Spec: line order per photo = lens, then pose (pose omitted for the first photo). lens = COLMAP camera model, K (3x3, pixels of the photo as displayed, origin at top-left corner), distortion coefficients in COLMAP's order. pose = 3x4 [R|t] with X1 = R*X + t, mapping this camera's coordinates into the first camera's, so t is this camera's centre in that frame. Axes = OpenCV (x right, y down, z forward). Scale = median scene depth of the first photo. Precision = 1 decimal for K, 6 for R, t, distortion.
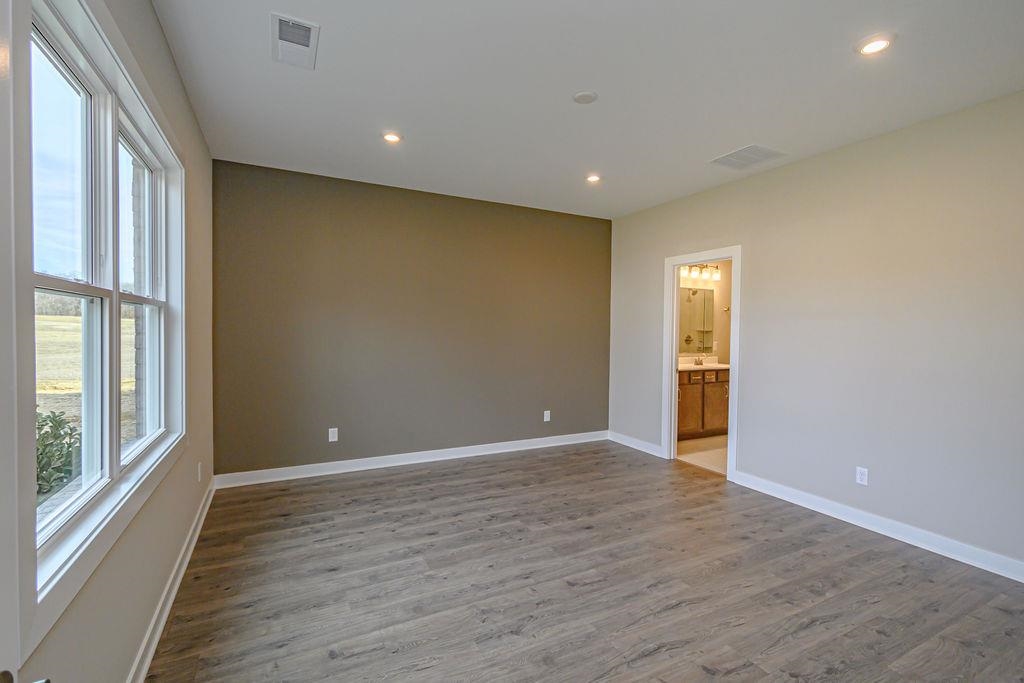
lens RADIAL K [[463.4, 0, 516.1], [0, 463.4, 335.7], [0, 0, 1]] dist [0.005174, -0.000286]
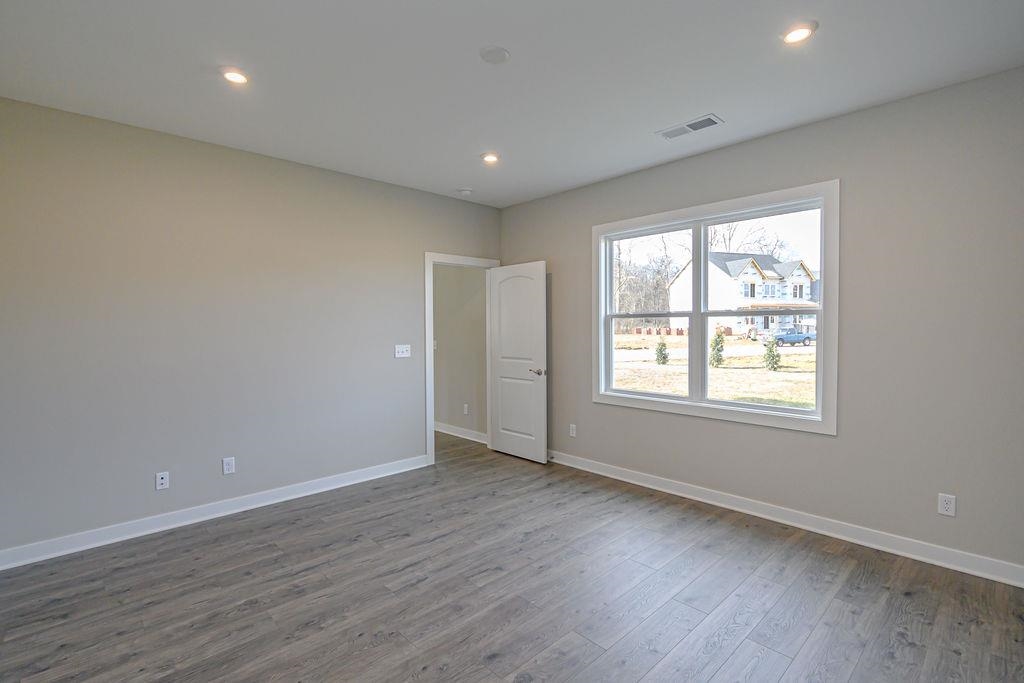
lens RADIAL K [[475.5, 0, 512.0], [0, 475.5, 341.5], [0, 0, 1]] dist [0.000237, 0.000093]
pose [[-0.963437, 0.001627, -0.267930, 0.383408], [-0.010940, 0.998909, 0.045403, -0.039254], [0.267711, 0.046674, -0.962368, 2.041937]]
